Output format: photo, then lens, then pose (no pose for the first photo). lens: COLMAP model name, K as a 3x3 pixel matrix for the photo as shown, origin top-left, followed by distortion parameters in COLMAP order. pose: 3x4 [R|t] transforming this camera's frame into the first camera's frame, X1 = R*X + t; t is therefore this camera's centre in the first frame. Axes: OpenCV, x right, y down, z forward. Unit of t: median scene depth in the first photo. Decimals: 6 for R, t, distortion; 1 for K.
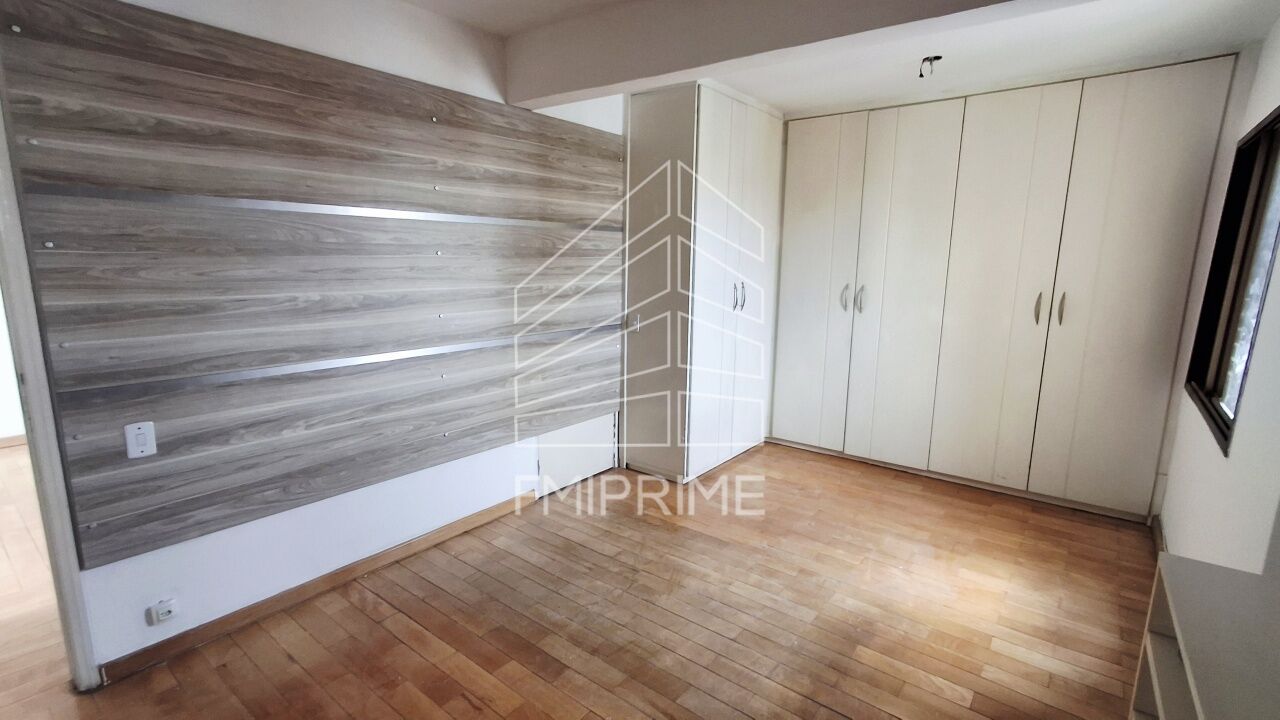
lens RADIAL K [[570.9, 0, 642.8], [0, 570.9, 360.8], [0, 0, 1]] dist [0.005012, -0.002451]
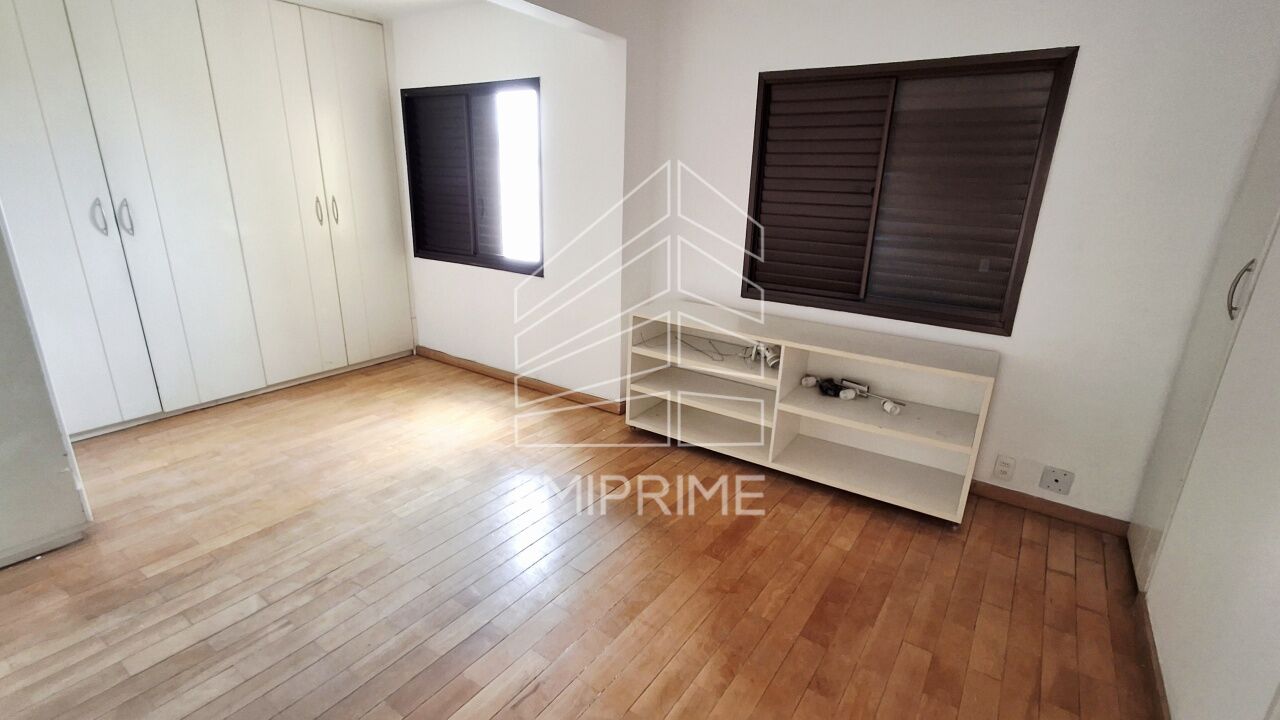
lens RADIAL K [[570.9, 0, 641.5], [0, 570.9, 359.8], [0, 0, 1]] dist [0.005012, -0.002451]
pose [[-0.037930, -0.318661, 0.947109, -0.530980], [0.152703, 0.934811, 0.320639, -0.082805], [-0.987544, 0.156788, 0.013203, 0.390217]]
